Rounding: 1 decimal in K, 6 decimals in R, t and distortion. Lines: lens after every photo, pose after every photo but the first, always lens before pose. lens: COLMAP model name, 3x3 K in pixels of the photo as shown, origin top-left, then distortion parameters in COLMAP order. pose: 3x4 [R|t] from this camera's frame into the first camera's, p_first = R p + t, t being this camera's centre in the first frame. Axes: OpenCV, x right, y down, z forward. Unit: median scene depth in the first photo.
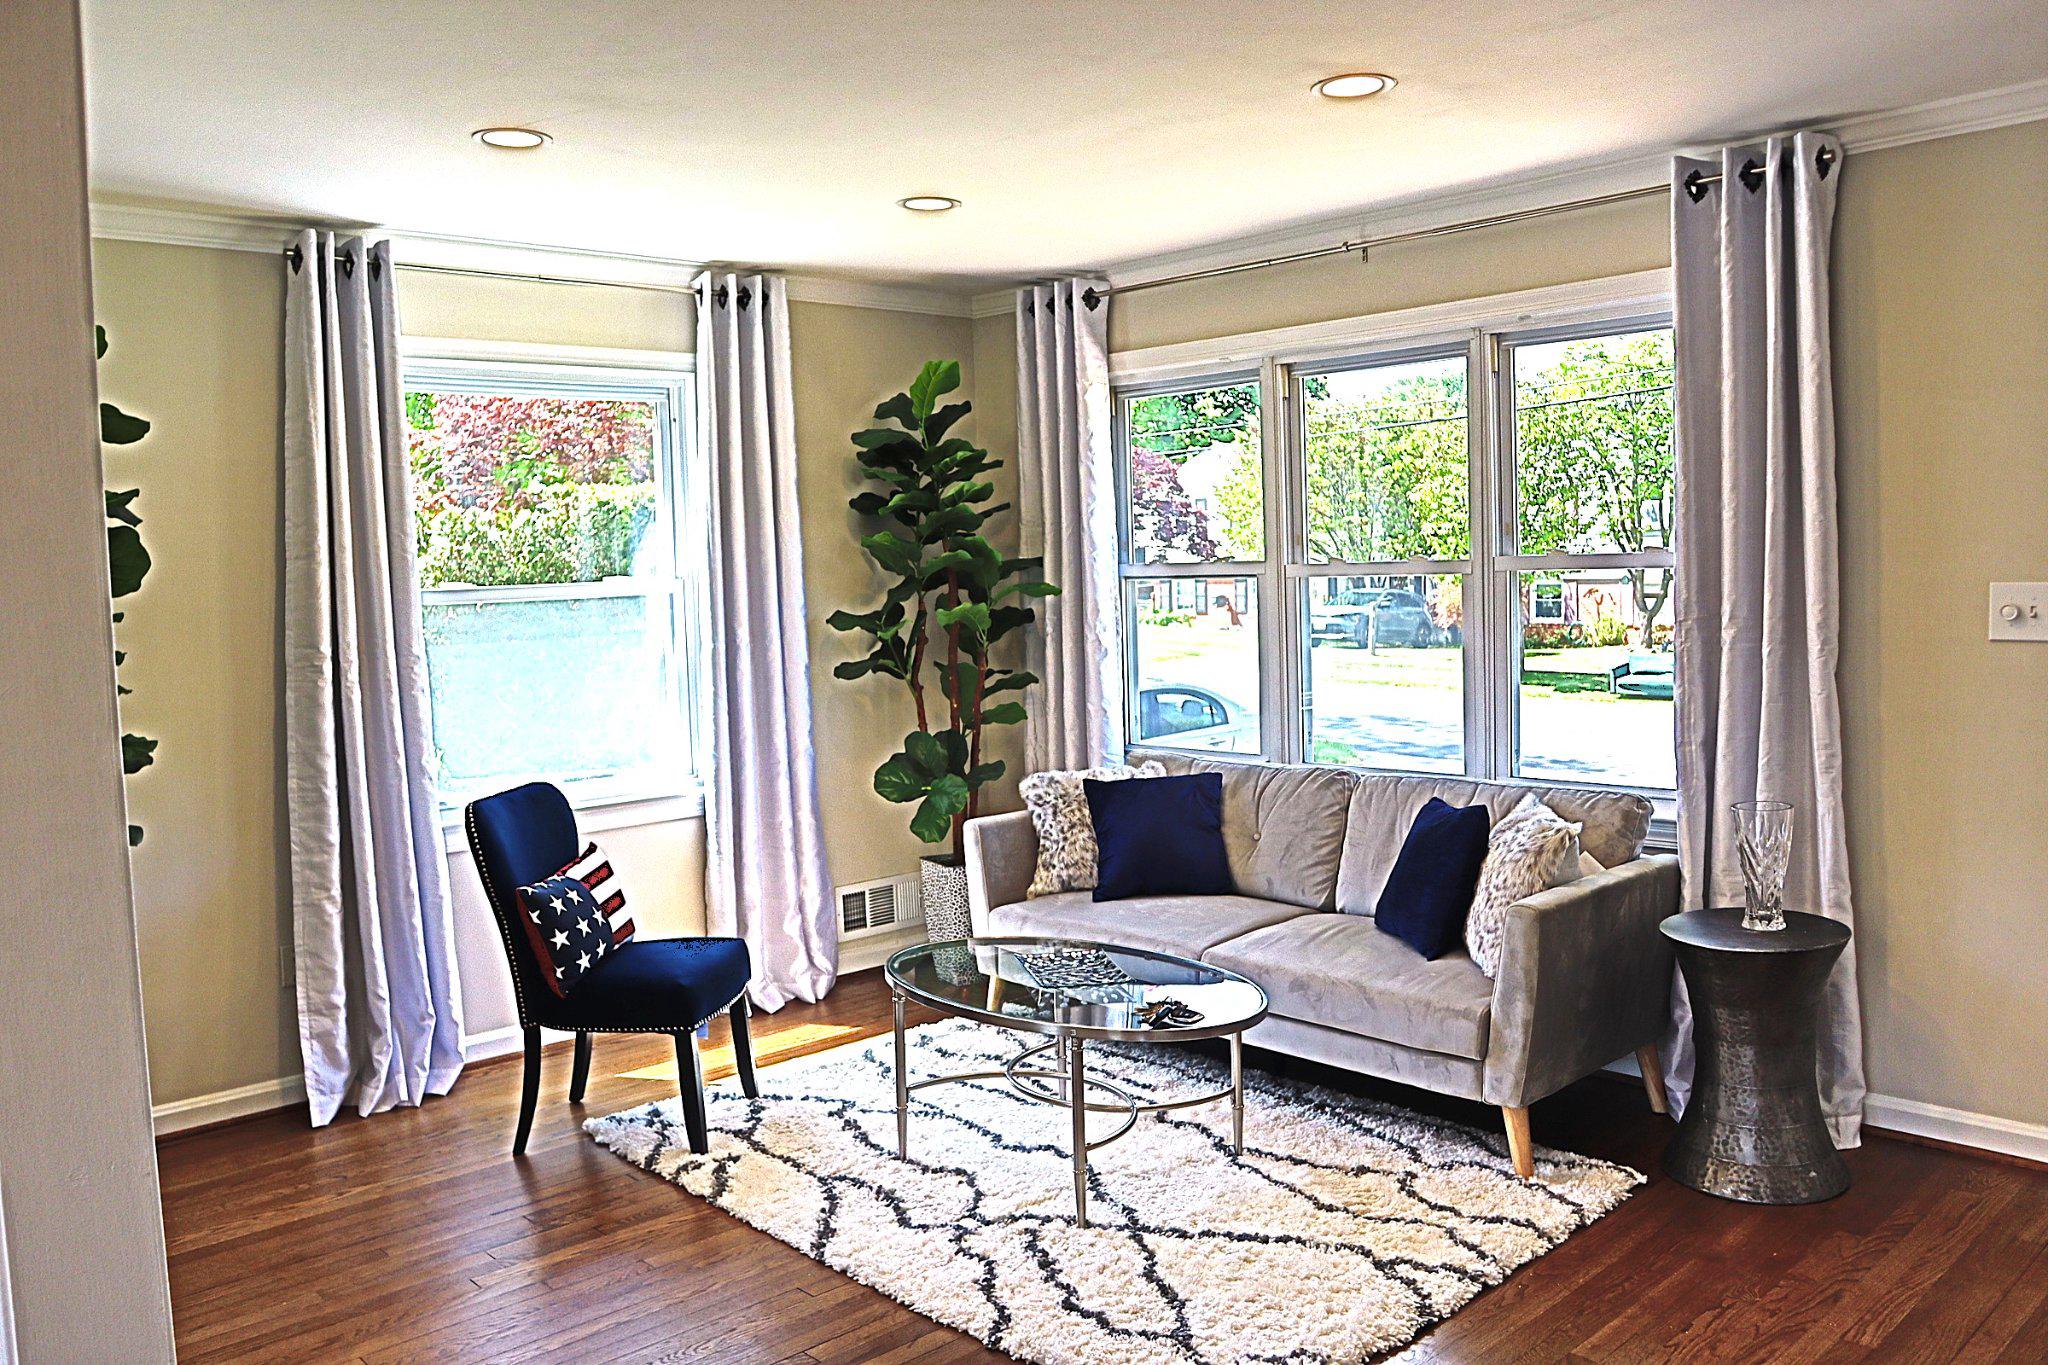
lens RADIAL K [[1585.4, 0, 1024.0], [0, 1585.4, 682.5], [0, 0, 1]] dist [-0.118799, 0.079205]
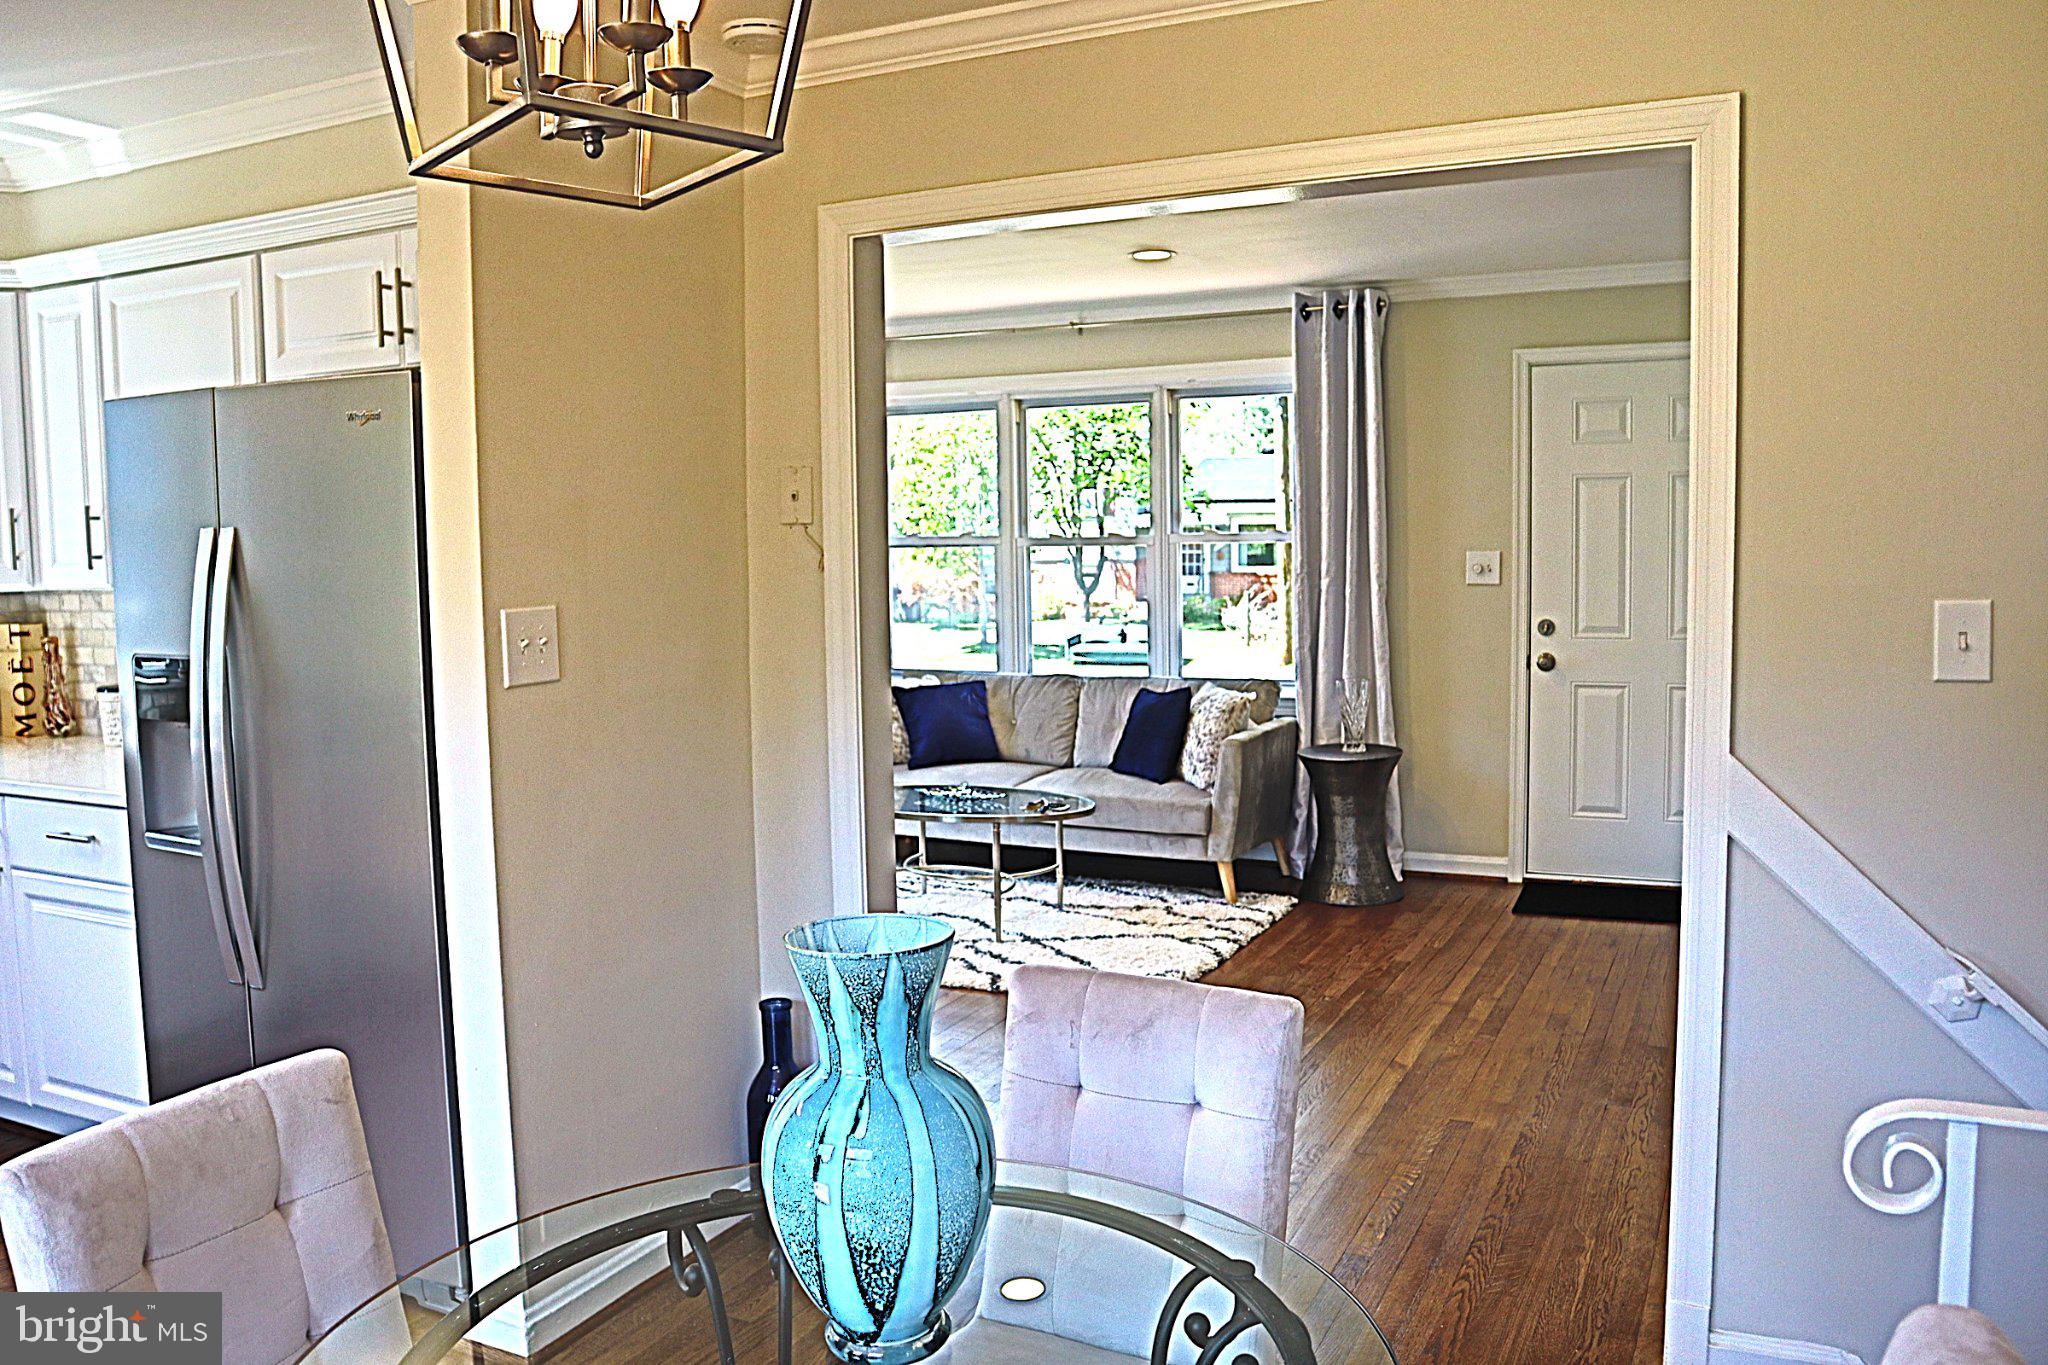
lens RADIAL K [[1592.8, 0, 1024.0], [0, 1592.8, 682.5], [0, 0, 1]] dist [-0.127051, 0.082572]
pose [[0.933634, -0.016911, 0.357829, -0.473123], [0.013040, 0.999827, 0.013229, 0.051999], [-0.357991, -0.007685, 0.933694, -0.491390]]
